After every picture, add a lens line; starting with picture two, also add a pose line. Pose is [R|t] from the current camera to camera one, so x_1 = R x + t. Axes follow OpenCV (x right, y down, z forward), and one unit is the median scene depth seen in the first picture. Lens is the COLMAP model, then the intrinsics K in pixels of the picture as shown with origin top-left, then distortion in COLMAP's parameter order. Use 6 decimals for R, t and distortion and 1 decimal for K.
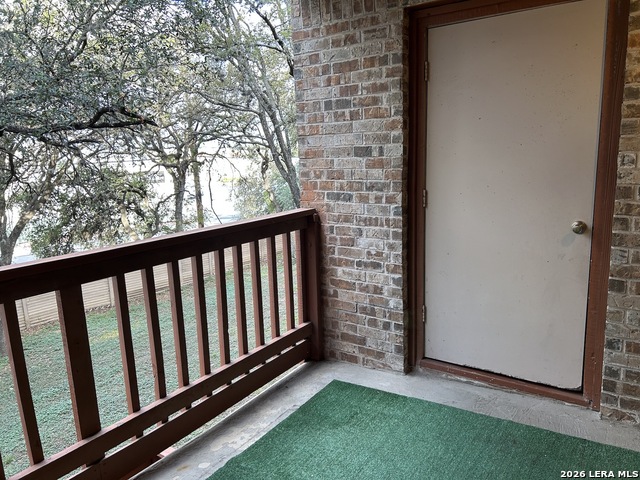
lens RADIAL K [[481.3, 0, 322.9], [0, 481.3, 241.7], [0, 0, 1]] dist [0.076342, -0.084335]
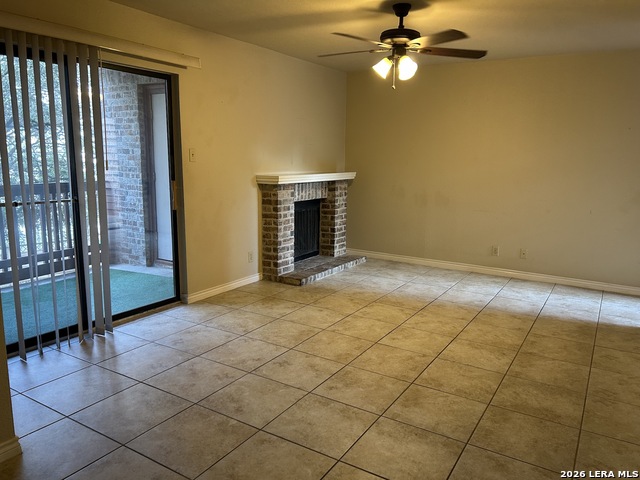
lens RADIAL K [[481.3, 0, 319.1], [0, 481.3, 238.0], [0, 0, 1]] dist [0.076342, -0.084335]
pose [[0.997892, 0.041091, 0.050224, 0.776257], [-0.040517, 0.999102, -0.012395, 0.157442], [-0.050689, 0.010334, 0.998661, -1.011074]]
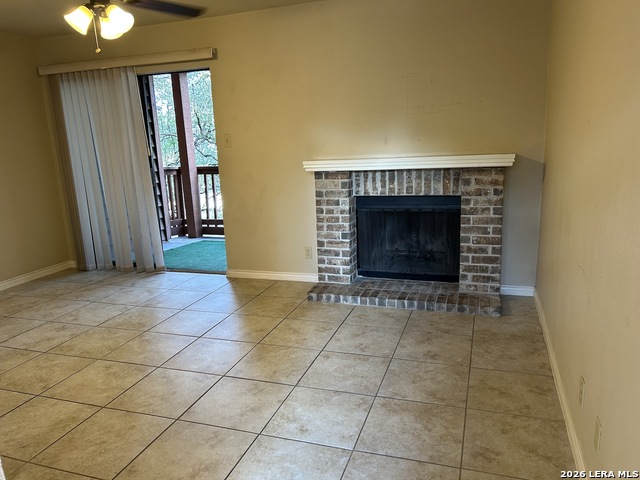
lens RADIAL K [[481.3, 0, 318.2], [0, 481.3, 240.3], [0, 0, 1]] dist [0.076342, -0.084335]
pose [[0.259036, 0.222032, -0.940001, 2.219573], [-0.139303, 0.971632, 0.191115, -0.156231], [0.955769, 0.081439, 0.282618, 0.507172]]
